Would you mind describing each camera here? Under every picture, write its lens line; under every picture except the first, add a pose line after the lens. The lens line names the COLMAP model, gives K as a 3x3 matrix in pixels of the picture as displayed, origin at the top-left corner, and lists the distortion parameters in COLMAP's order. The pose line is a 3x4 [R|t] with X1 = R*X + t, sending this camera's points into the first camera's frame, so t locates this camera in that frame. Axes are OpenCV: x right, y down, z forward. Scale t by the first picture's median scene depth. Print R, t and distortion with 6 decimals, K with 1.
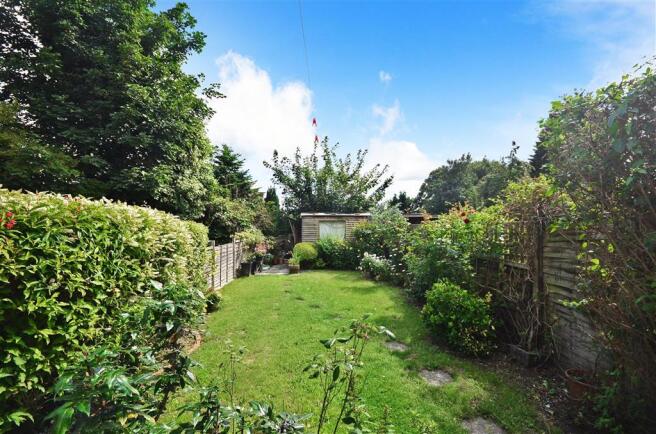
lens RADIAL K [[286.7, 0, 328.0], [0, 286.7, 217.0], [0, 0, 1]] dist [0.001908, -0.008369]
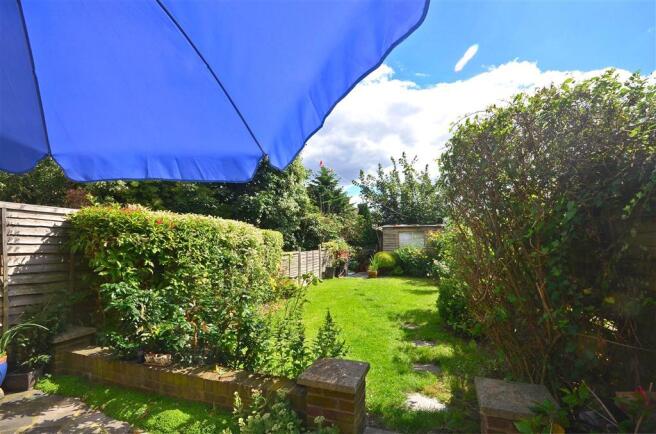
lens RADIAL K [[292.0, 0, 339.0], [0, 292.0, 232.8], [0, 0, 1]] dist [0.001100, 0.000023]
pose [[0.940922, -0.013175, -0.338366, 0.154005], [0.014993, 0.999884, 0.002760, 0.012884], [0.338291, -0.007670, 0.941010, -0.126224]]
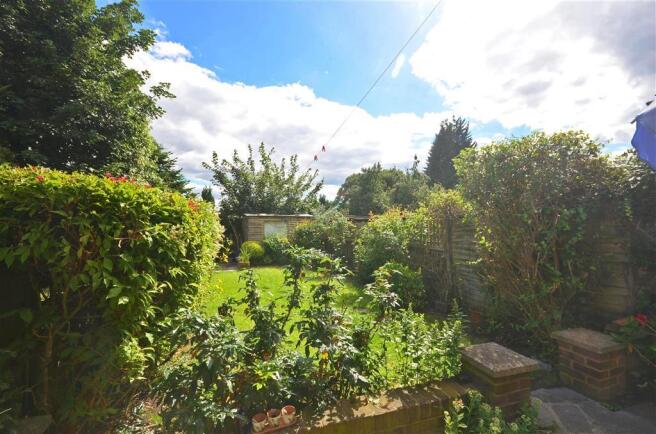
lens RADIAL K [[282.1, 0, 327.0], [0, 282.1, 224.9], [0, 0, 1]] dist [-0.034409, -0.000185]
pose [[0.959907, -0.002316, 0.280309, -0.118280], [-0.003124, 0.999815, 0.018961, 0.009127], [-0.280301, -0.019076, 0.959722, -0.093311]]
